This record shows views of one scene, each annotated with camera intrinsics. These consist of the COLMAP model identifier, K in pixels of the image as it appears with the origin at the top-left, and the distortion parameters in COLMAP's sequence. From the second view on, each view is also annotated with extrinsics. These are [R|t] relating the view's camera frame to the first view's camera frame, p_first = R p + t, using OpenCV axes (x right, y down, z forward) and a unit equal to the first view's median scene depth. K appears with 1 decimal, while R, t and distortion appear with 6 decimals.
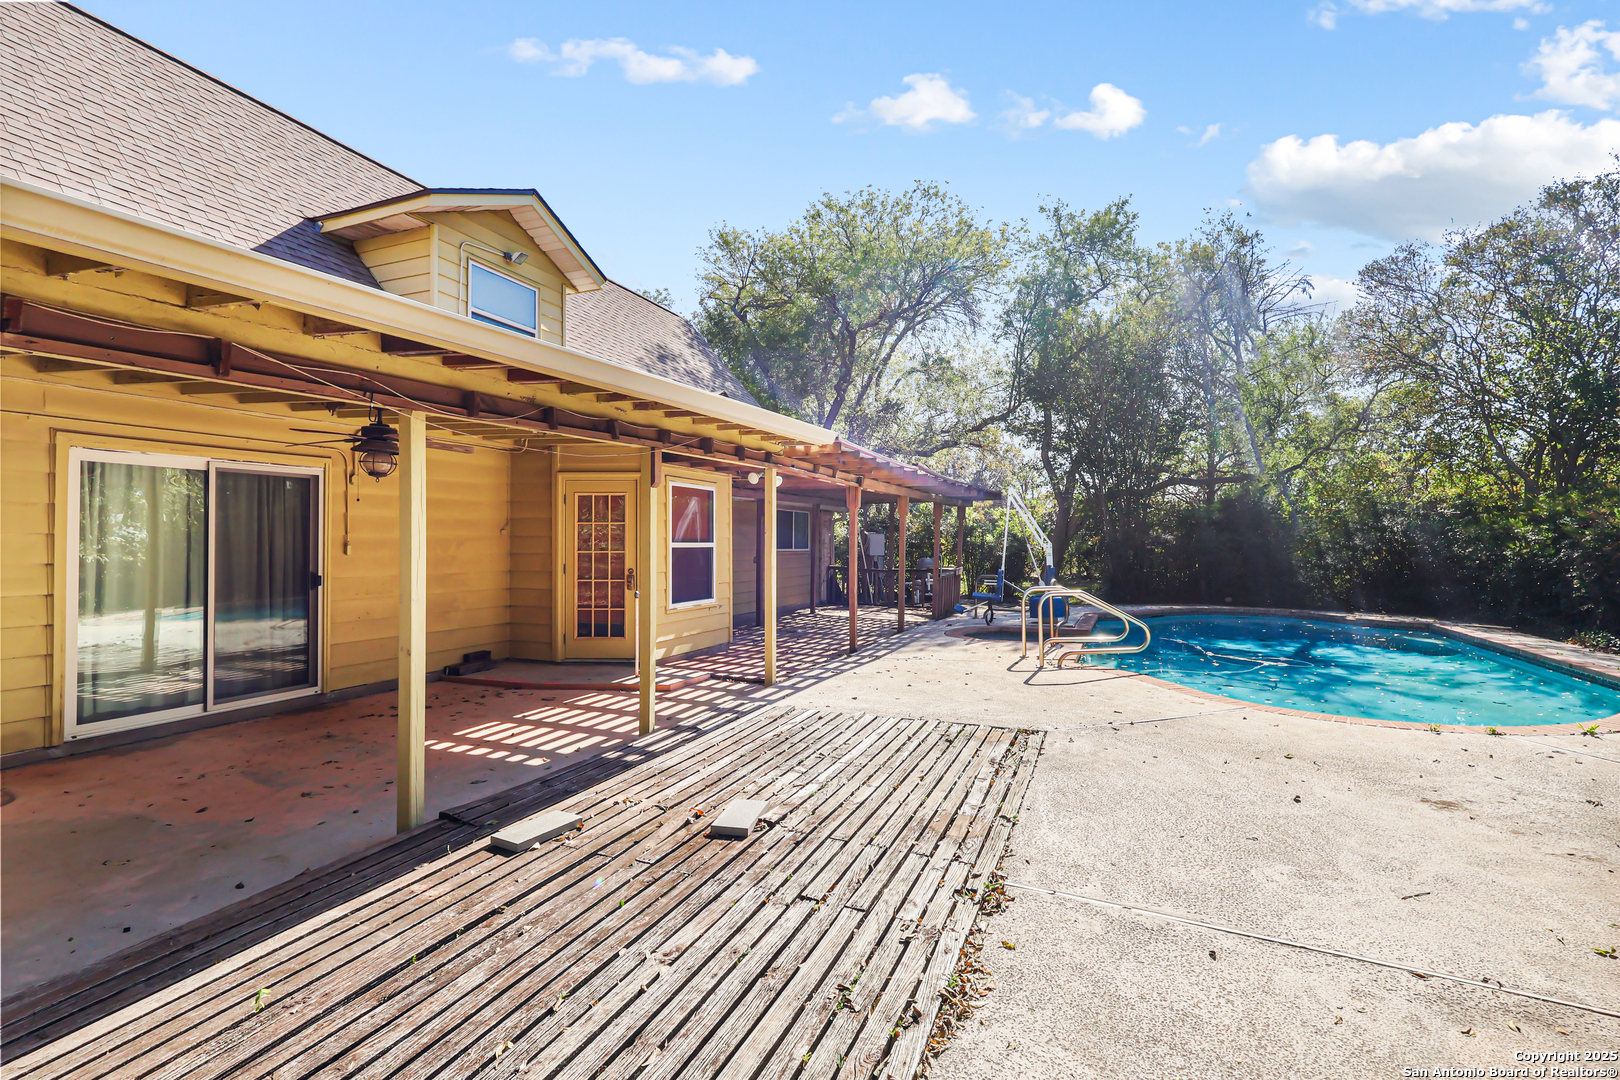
lens RADIAL K [[749.6, 0, 819.1], [0, 749.6, 531.3], [0, 0, 1]] dist [0.004547, 0.000080]
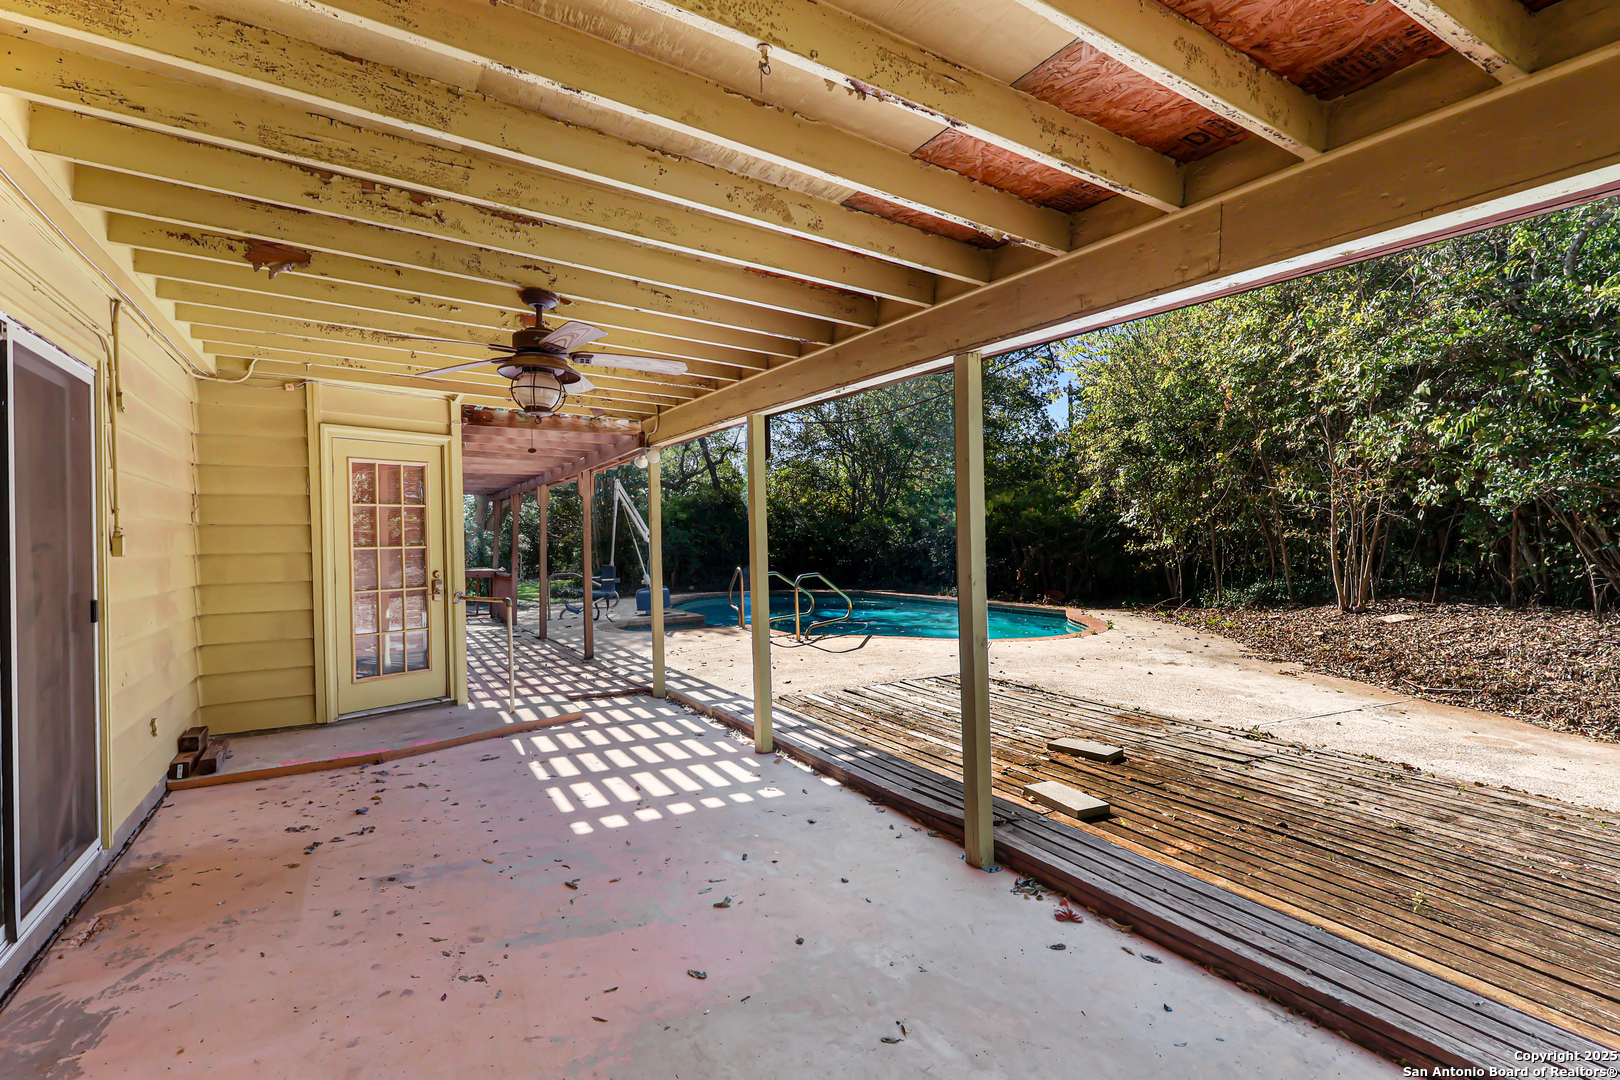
lens RADIAL K [[749.6, 0, 815.0], [0, 749.6, 545.7], [0, 0, 1]] dist [0.004547, 0.000080]
pose [[0.602044, -0.016018, 0.798302, -0.955850], [0.006407, 0.999863, 0.015231, 0.028315], [-0.798437, -0.004055, 0.602064, 0.461504]]
